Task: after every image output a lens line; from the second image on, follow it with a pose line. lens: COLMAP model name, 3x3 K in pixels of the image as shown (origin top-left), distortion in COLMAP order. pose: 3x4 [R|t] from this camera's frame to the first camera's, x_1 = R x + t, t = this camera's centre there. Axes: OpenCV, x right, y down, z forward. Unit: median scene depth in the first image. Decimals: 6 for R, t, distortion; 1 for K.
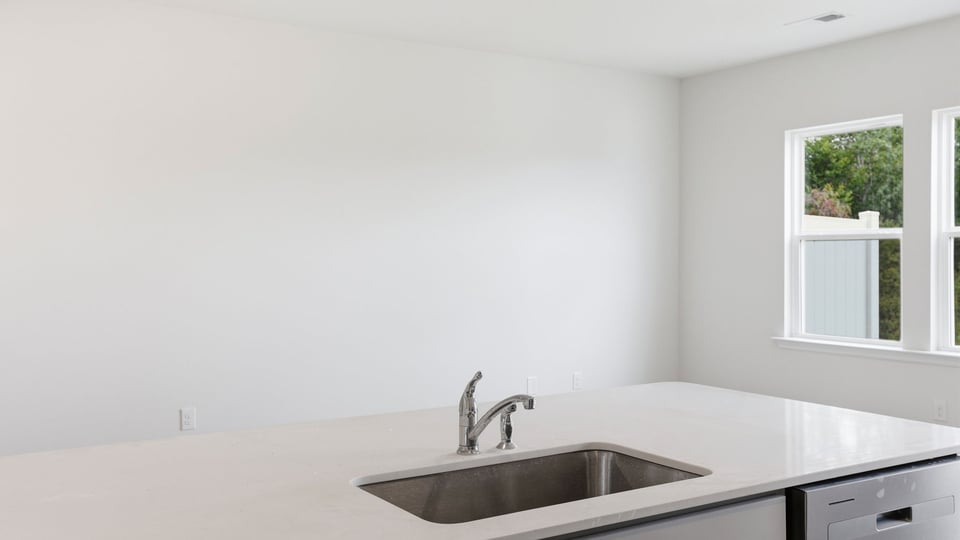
lens RADIAL K [[830.4, 0, 477.5], [0, 830.4, 271.4], [0, 0, 1]] dist [0.003659, 0.005095]
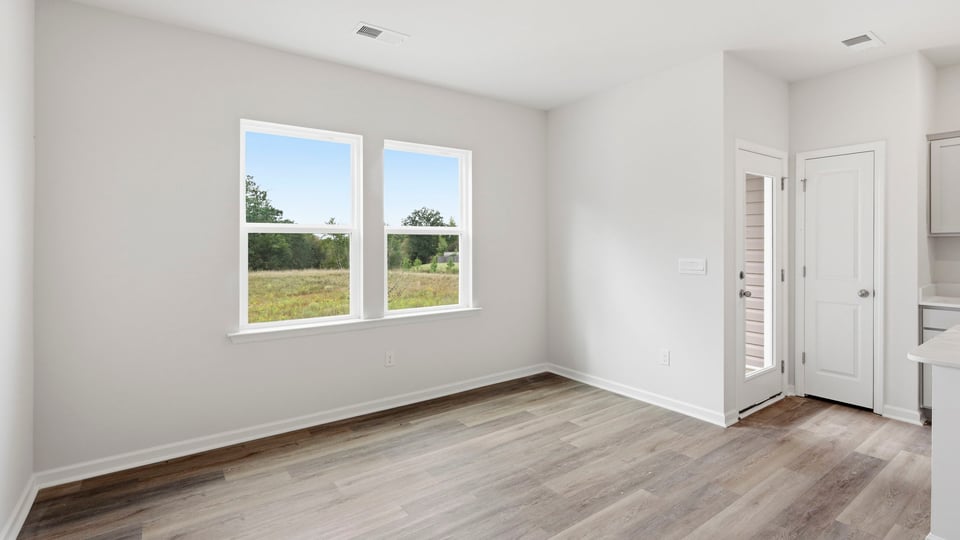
lens RADIAL K [[445.2, 0, 476.0], [0, 445.2, 247.1], [0, 0, 1]] dist [-0.002870, 0.000011]
pose [[-0.088390, 0.012893, 0.996002, -0.146975], [0.045179, 0.998939, -0.008921, -0.003386], [-0.995061, 0.044210, -0.088879, 0.705855]]
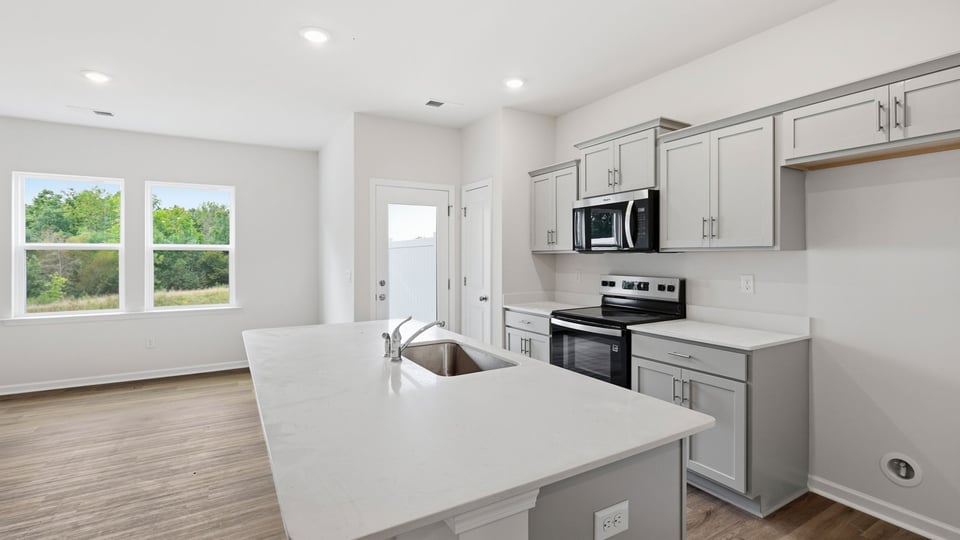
lens RADIAL K [[445.2, 0, 474.4], [0, 445.2, 260.6], [0, 0, 1]] dist [-0.002870, 0.000011]
pose [[0.014250, 0.012425, 0.999821, -0.331752], [0.038144, 0.999188, -0.012961, 0.019196], [-0.999171, 0.038322, 0.013765, 0.195671]]
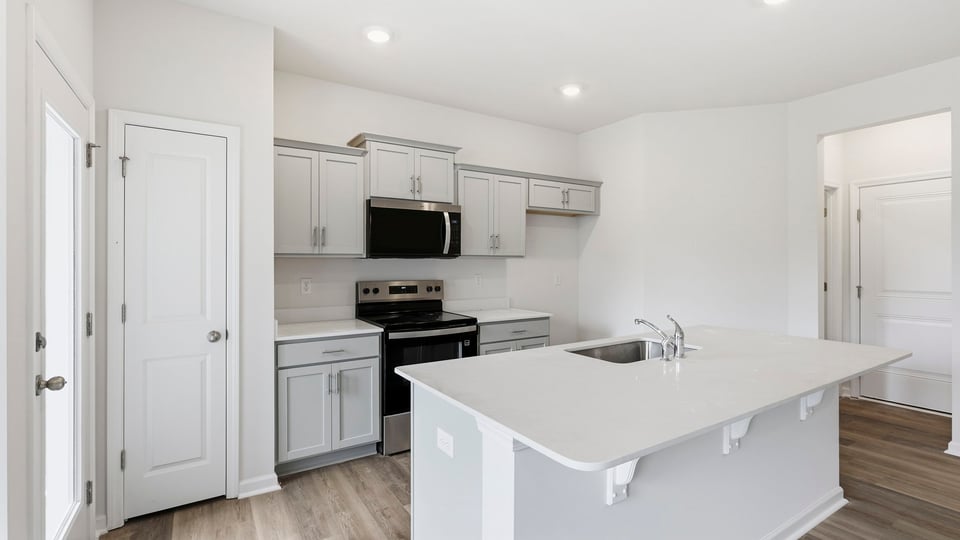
lens RADIAL K [[445.2, 0, 482.4], [0, 445.2, 264.1], [0, 0, 1]] dist [-0.002870, 0.000011]
pose [[-0.999145, 0.019976, -0.036192, 0.132986], [0.018479, 0.998979, 0.041213, -0.003980], [0.036978, 0.040509, -0.998495, 0.577651]]
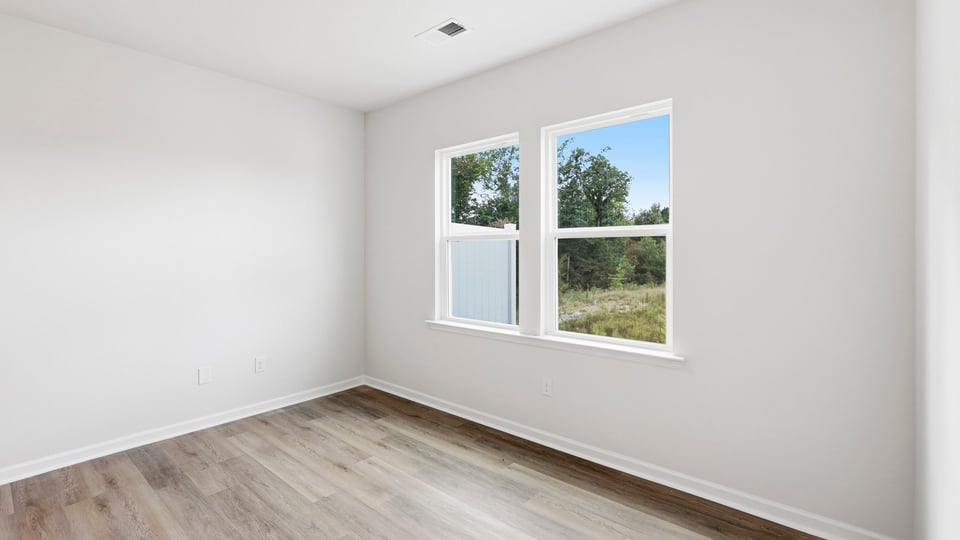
lens RADIAL K [[445.2, 0, 476.9], [0, 445.2, 247.1], [0, 0, 1]] dist [-0.002870, 0.000011]
pose [[0.946715, 0.017648, 0.321588, 0.201348], [-0.002905, 0.998925, -0.046268, 0.001848], [-0.322059, 0.042869, 0.945749, 0.339190]]
